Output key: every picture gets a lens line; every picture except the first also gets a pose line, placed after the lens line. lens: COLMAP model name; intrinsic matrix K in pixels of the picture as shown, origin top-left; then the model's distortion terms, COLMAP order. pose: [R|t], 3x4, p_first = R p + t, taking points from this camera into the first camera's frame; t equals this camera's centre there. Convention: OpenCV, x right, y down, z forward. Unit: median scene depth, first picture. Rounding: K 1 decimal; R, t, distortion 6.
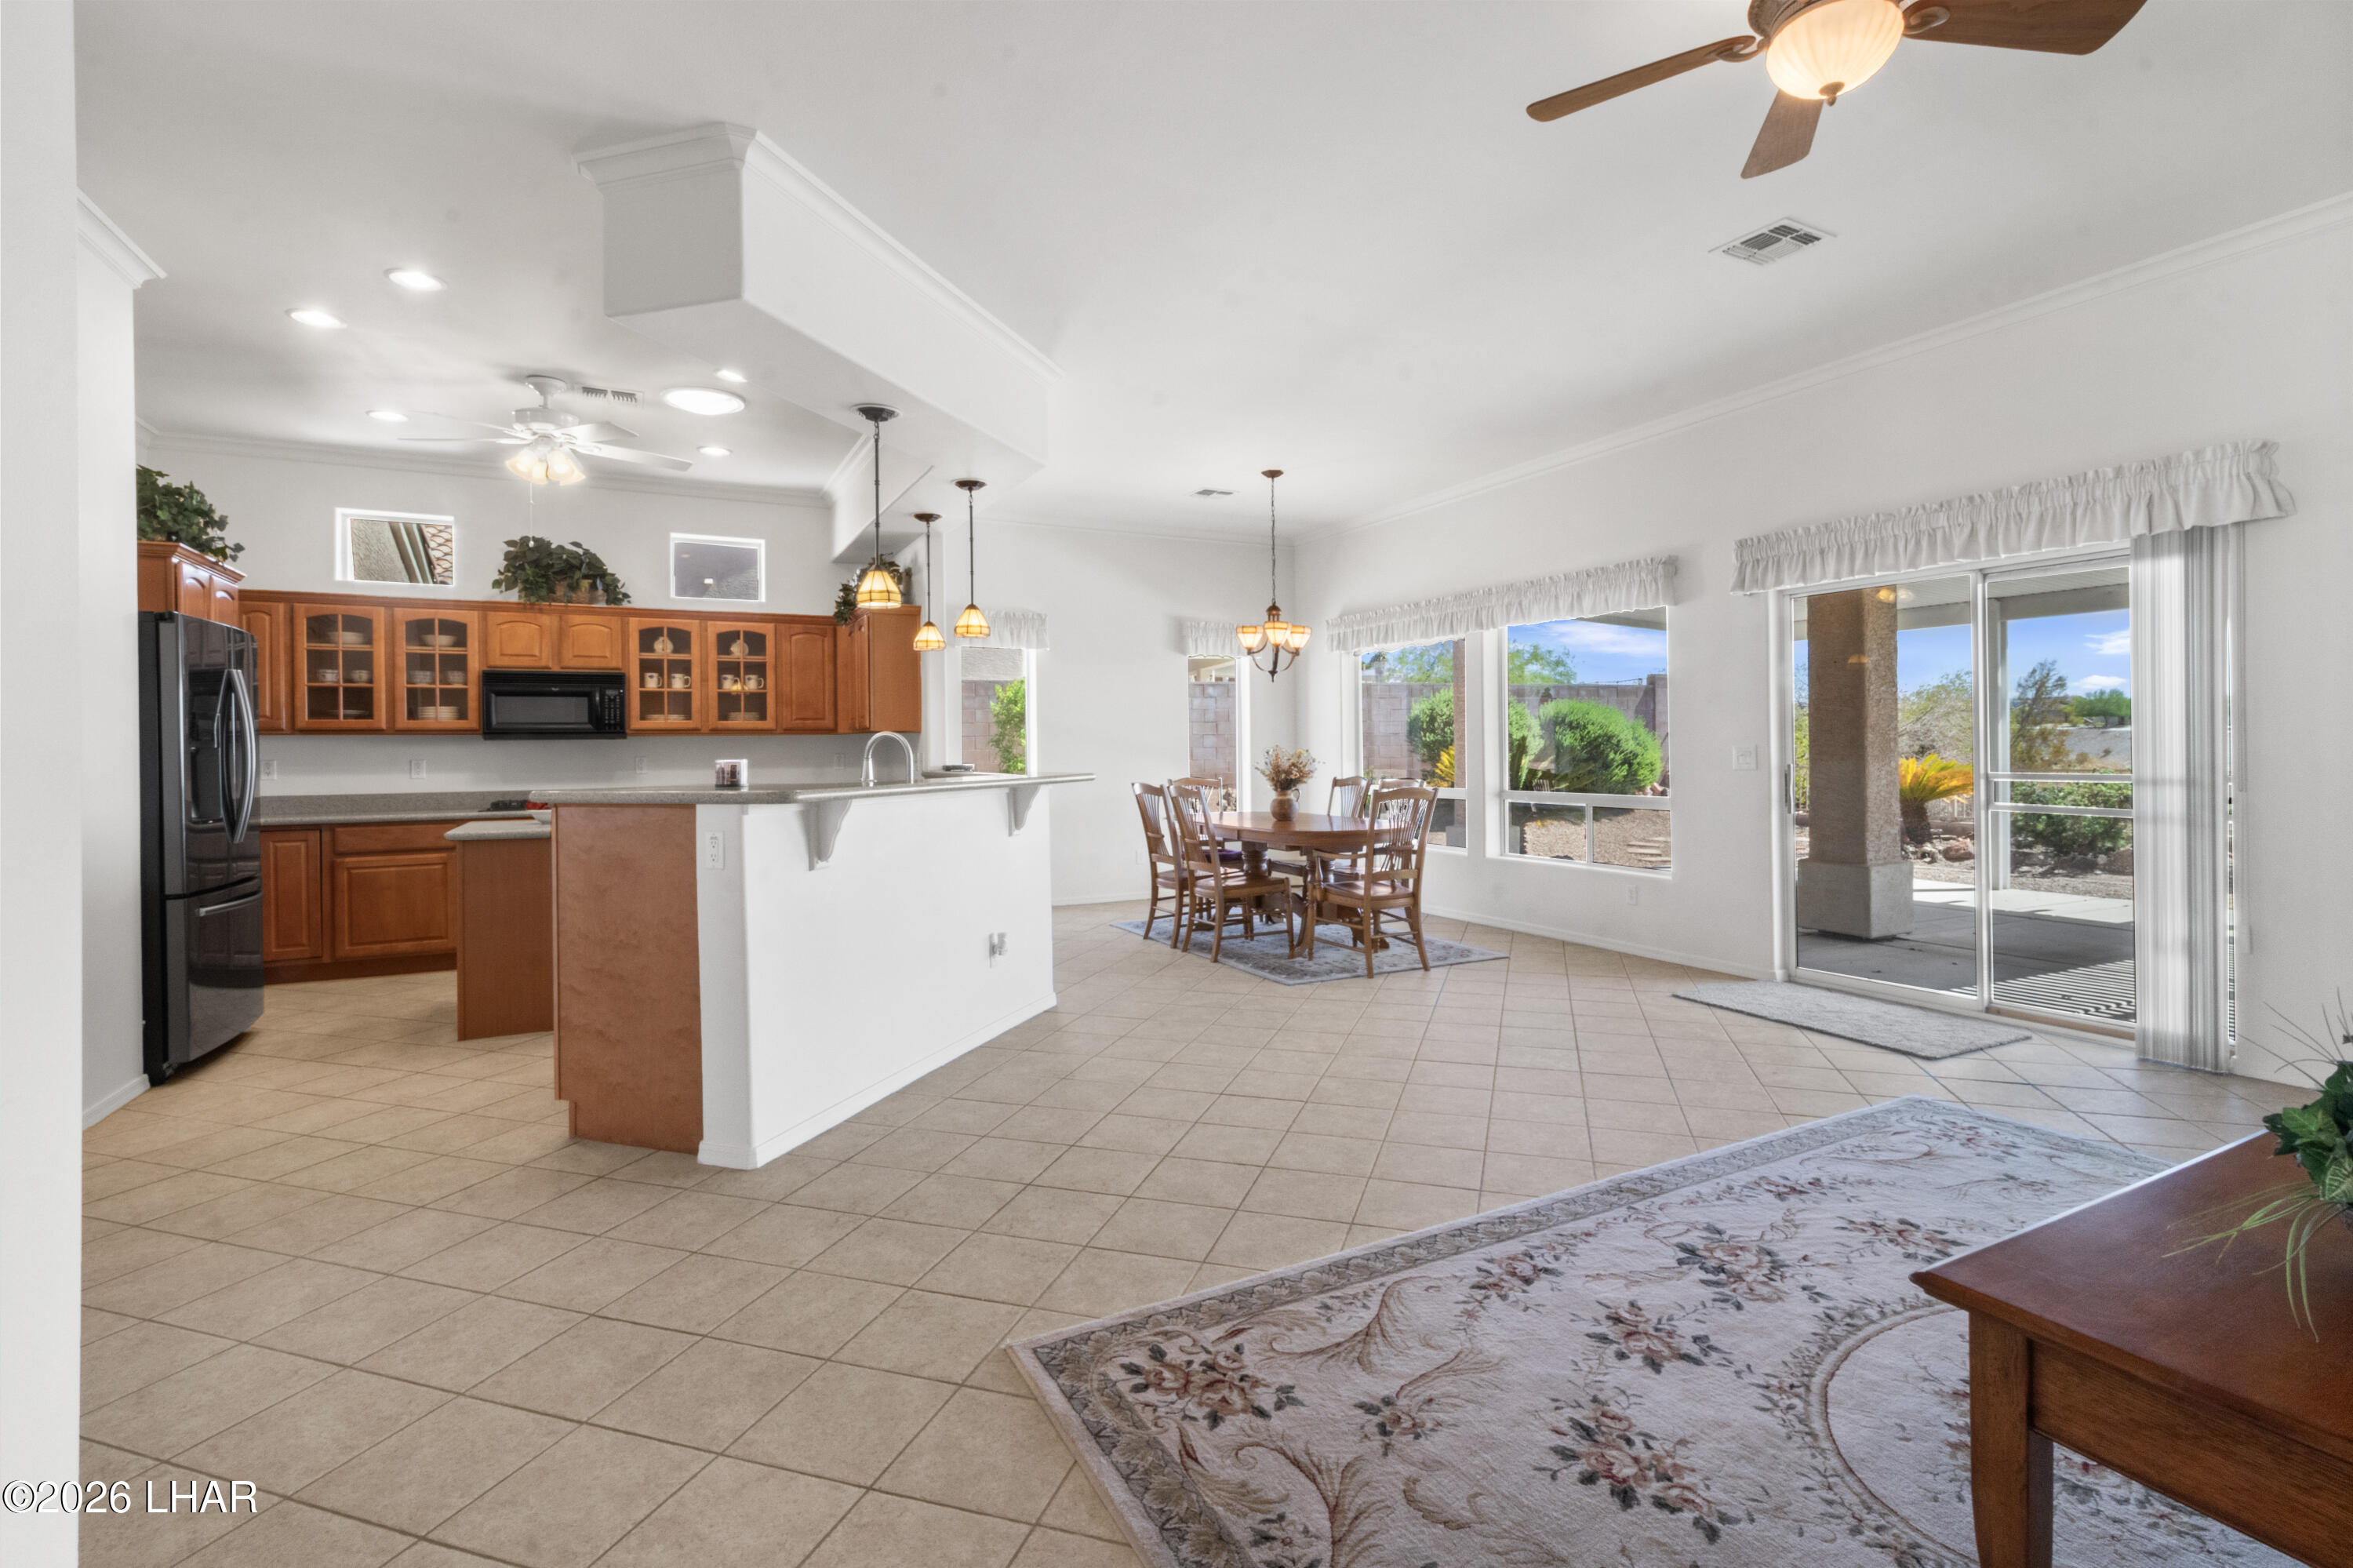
lens RADIAL K [[1083.7, 0, 1185.3], [0, 1083.7, 754.4], [0, 0, 1]] dist [0.003790, -0.000233]
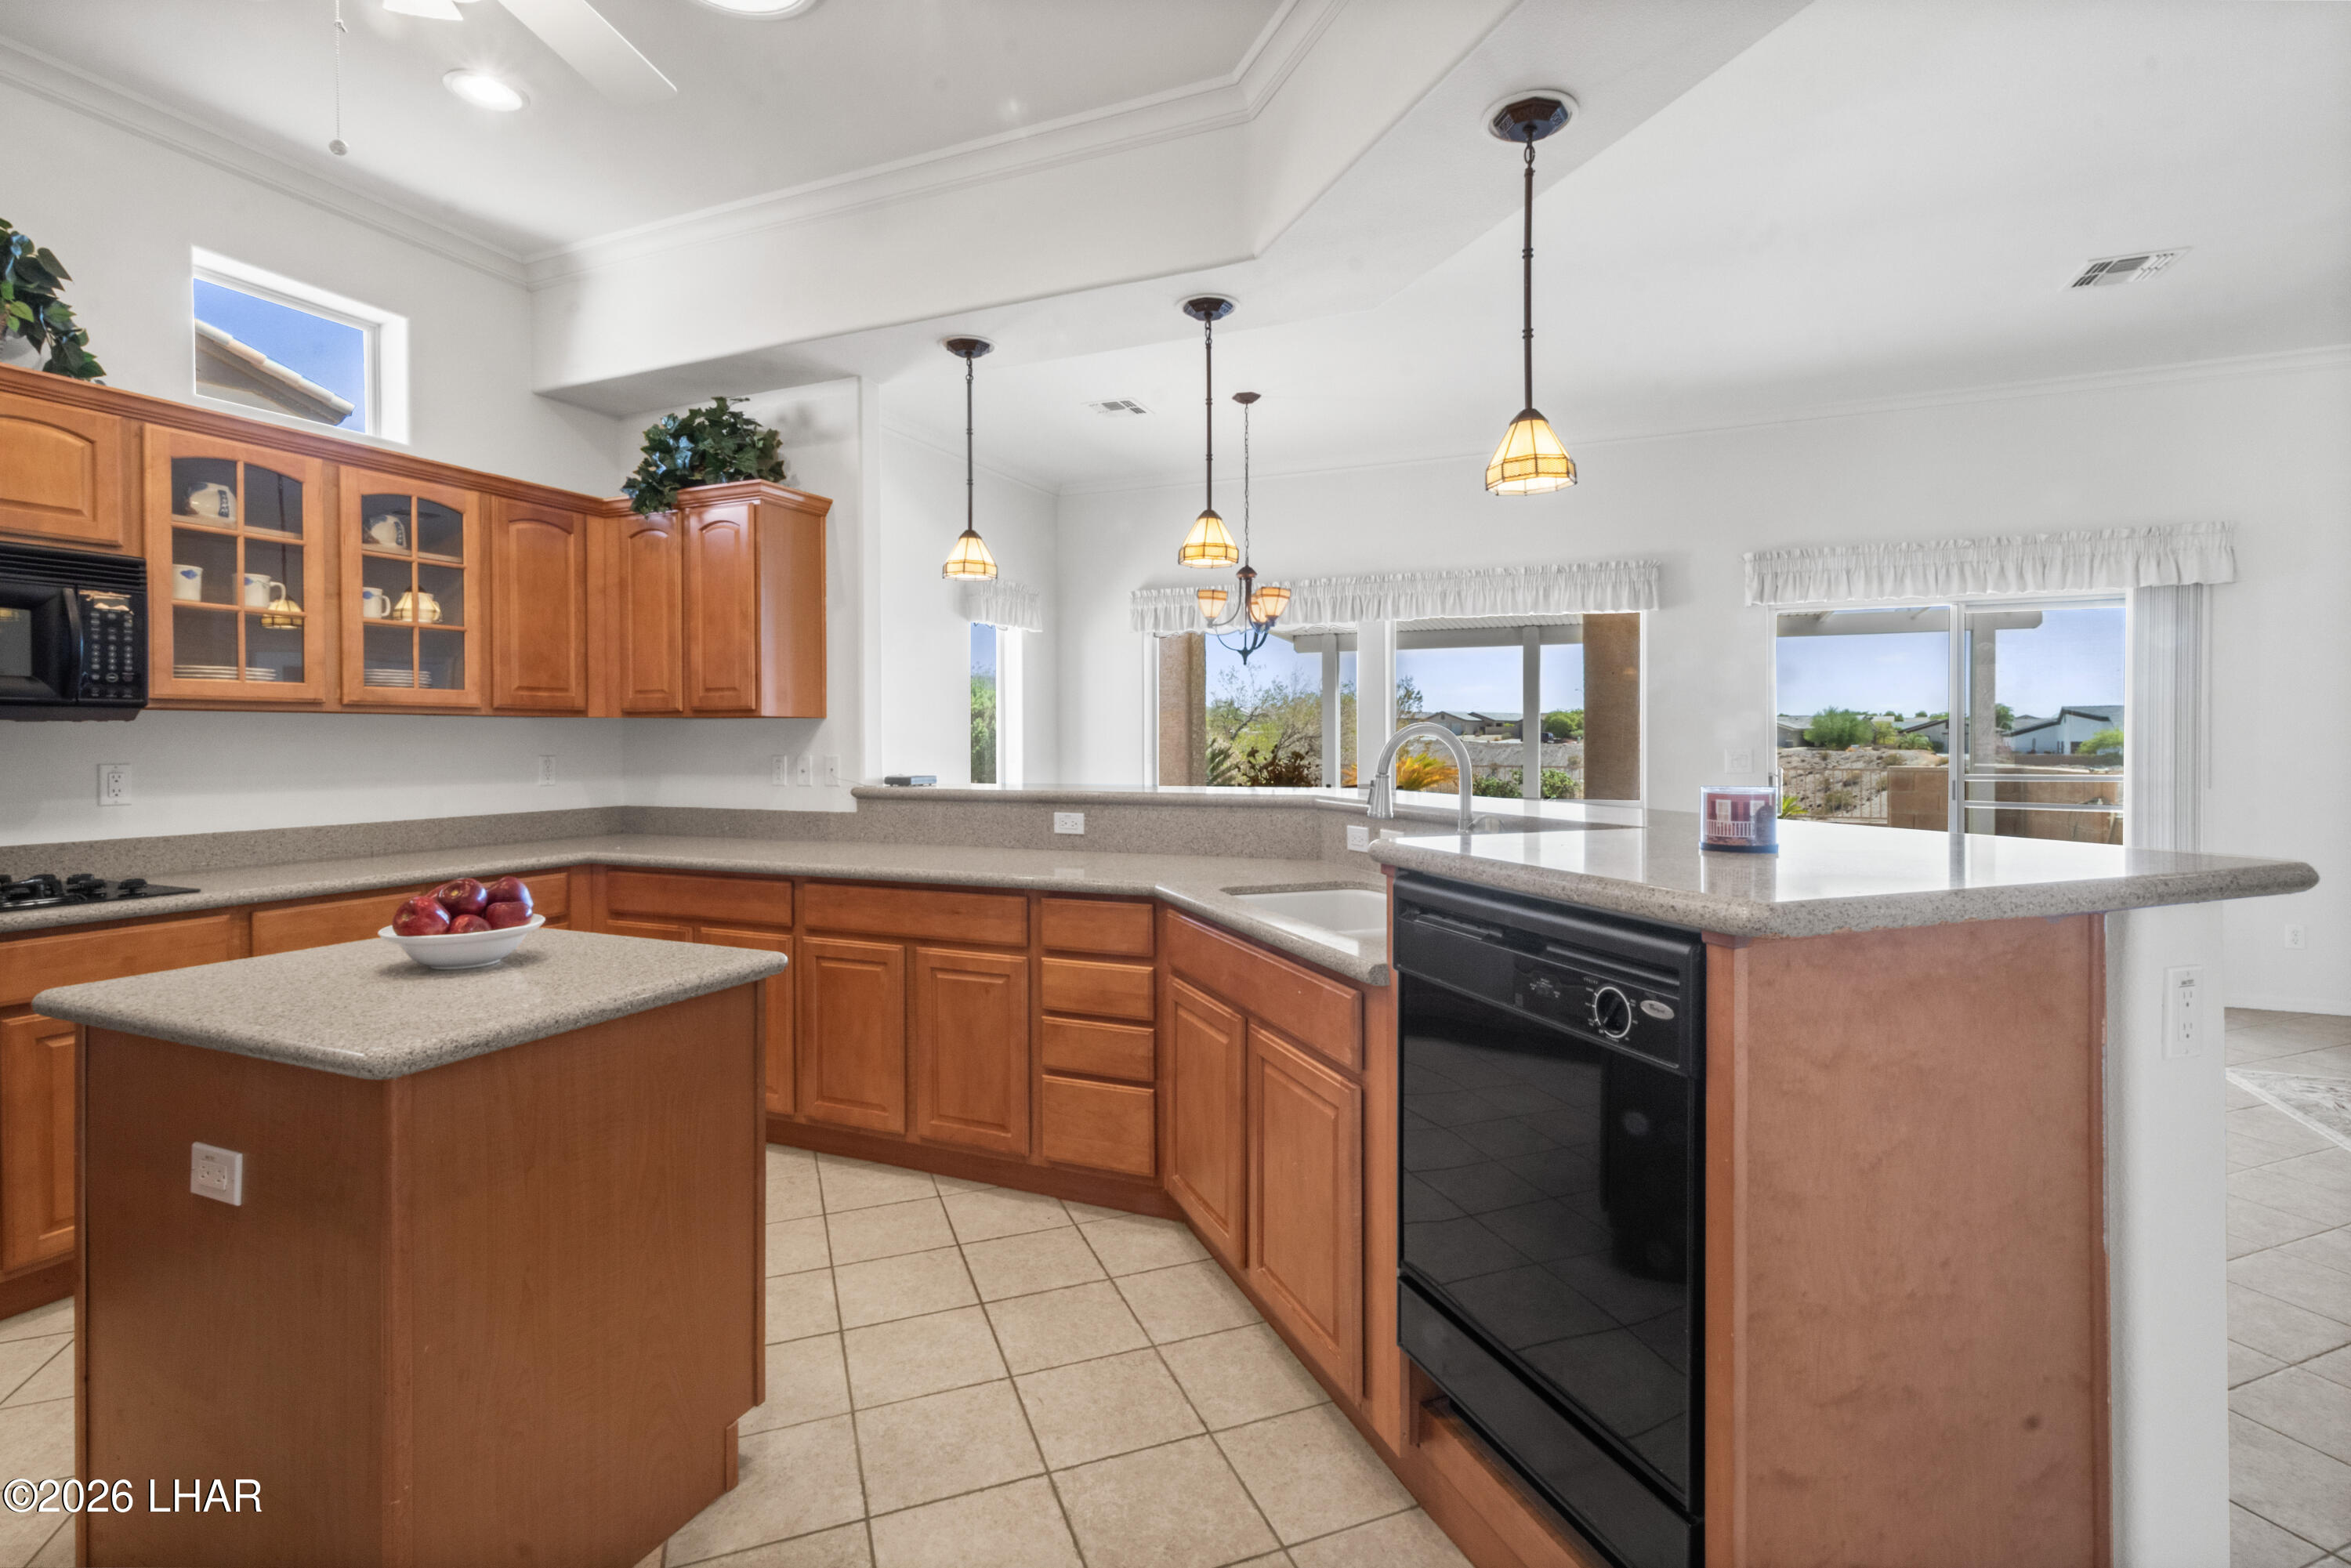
lens RADIAL K [[1082.7, 0, 1181.4], [0, 1082.7, 753.0], [0, 0, 1]] dist [0.003790, -0.000233]
pose [[0.775954, 0.000561, 0.630789, -0.478588], [-0.003500, 0.999988, 0.003416, -0.004988], [-0.630779, -0.004858, 0.775947, 0.445327]]
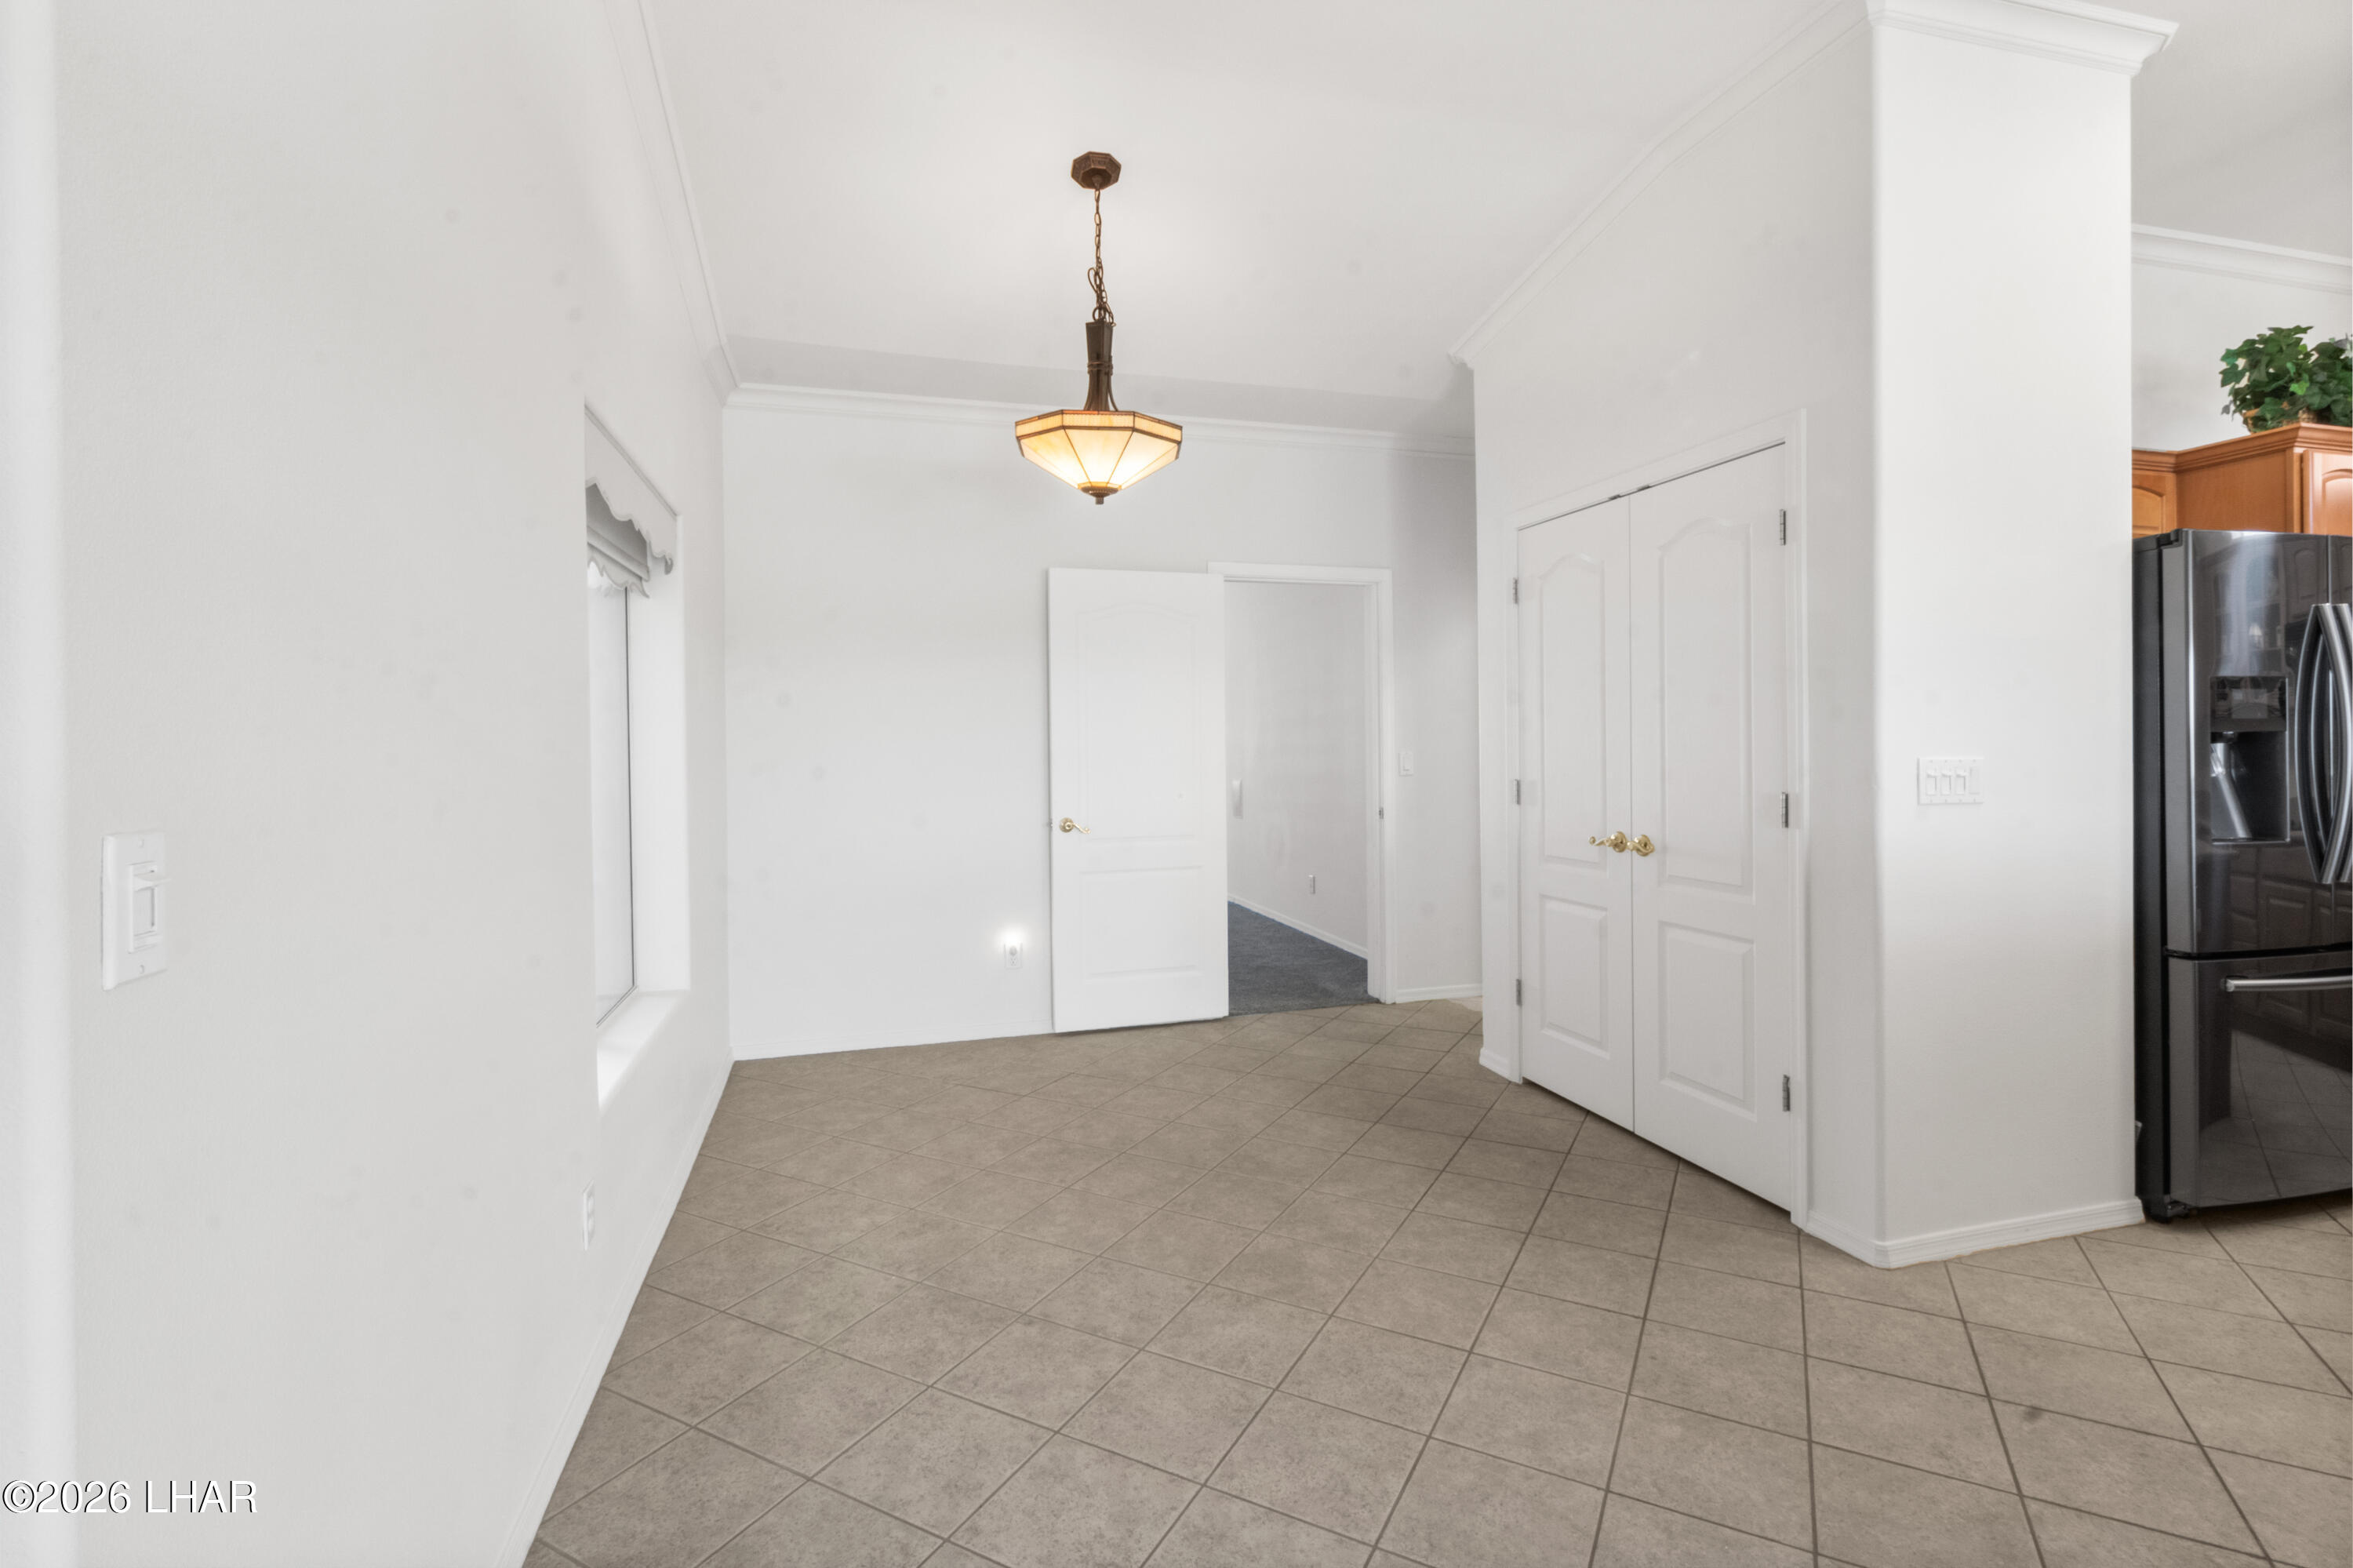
lens RADIAL K [[1083.7, 0, 1180.9], [0, 1083.7, 743.4], [0, 0, 1]] dist [0.003790, -0.000233]
pose [[-0.188370, 0.011155, -0.982035, -0.095055], [0.009856, 0.999907, 0.009468, -0.007012], [0.982049, -0.007895, -0.188462, 0.316436]]
